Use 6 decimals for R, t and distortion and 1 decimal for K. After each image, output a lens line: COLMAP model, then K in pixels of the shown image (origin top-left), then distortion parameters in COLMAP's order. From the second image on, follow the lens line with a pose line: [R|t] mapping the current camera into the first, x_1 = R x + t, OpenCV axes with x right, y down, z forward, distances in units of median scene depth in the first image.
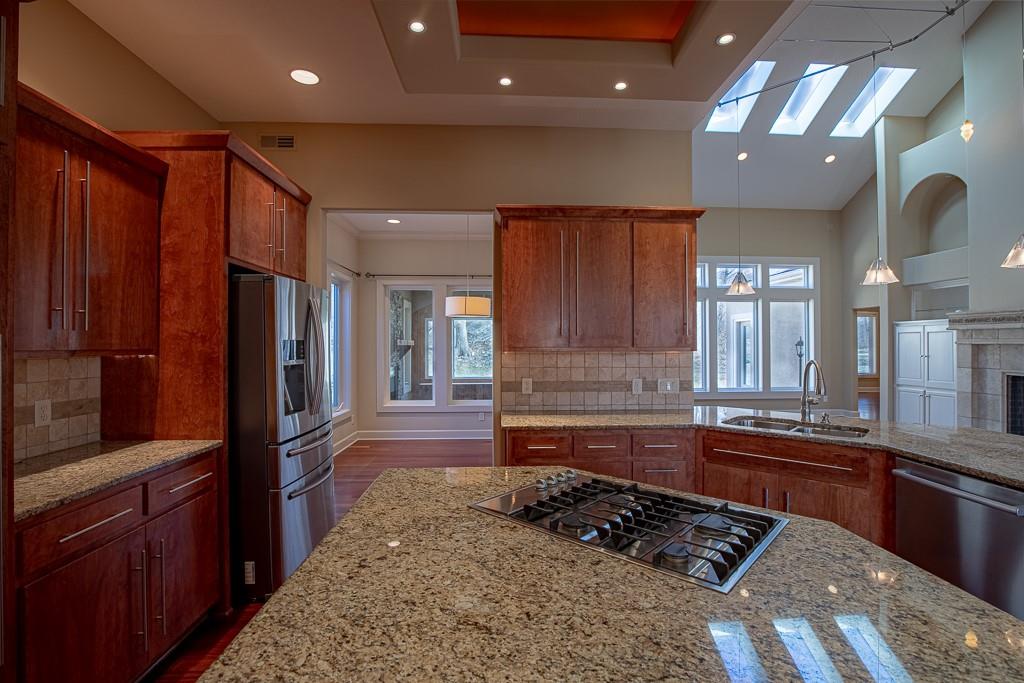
lens RADIAL K [[472.4, 0, 521.8], [0, 472.4, 342.4], [0, 0, 1]] dist [-0.038655, 0.008304]
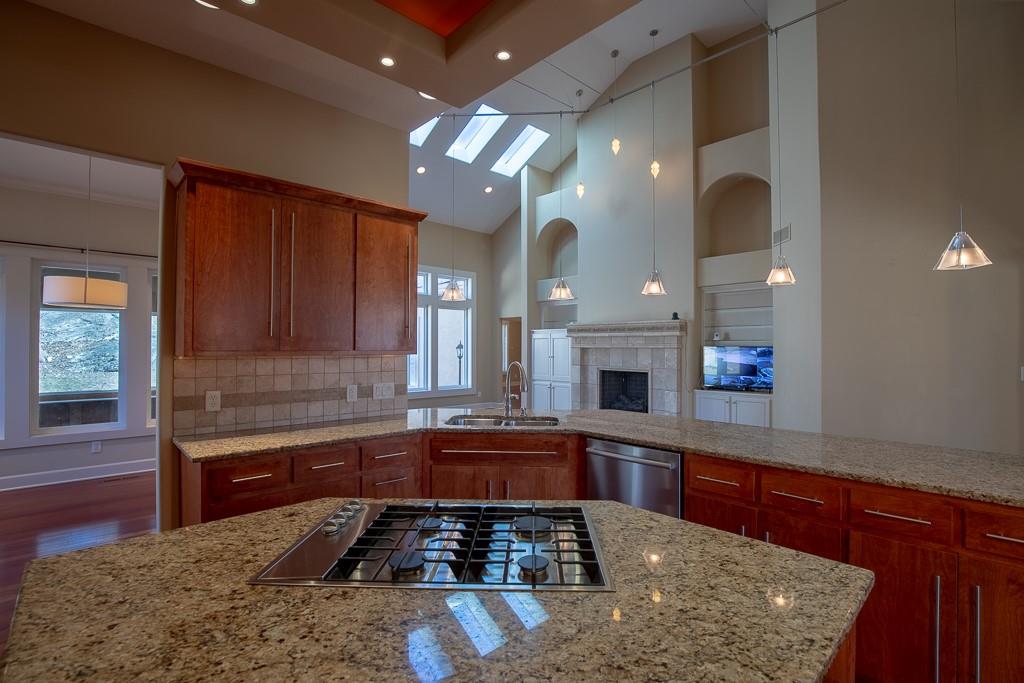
lens RADIAL K [[472.4, 0, 521.8], [0, 472.4, 342.4], [0, 0, 1]] dist [-0.038655, 0.008304]
pose [[0.755425, 0.009555, 0.655166, -0.116147], [-0.006203, 0.999953, -0.007430, -0.001121], [-0.655206, 0.001549, 0.755448, 0.100254]]
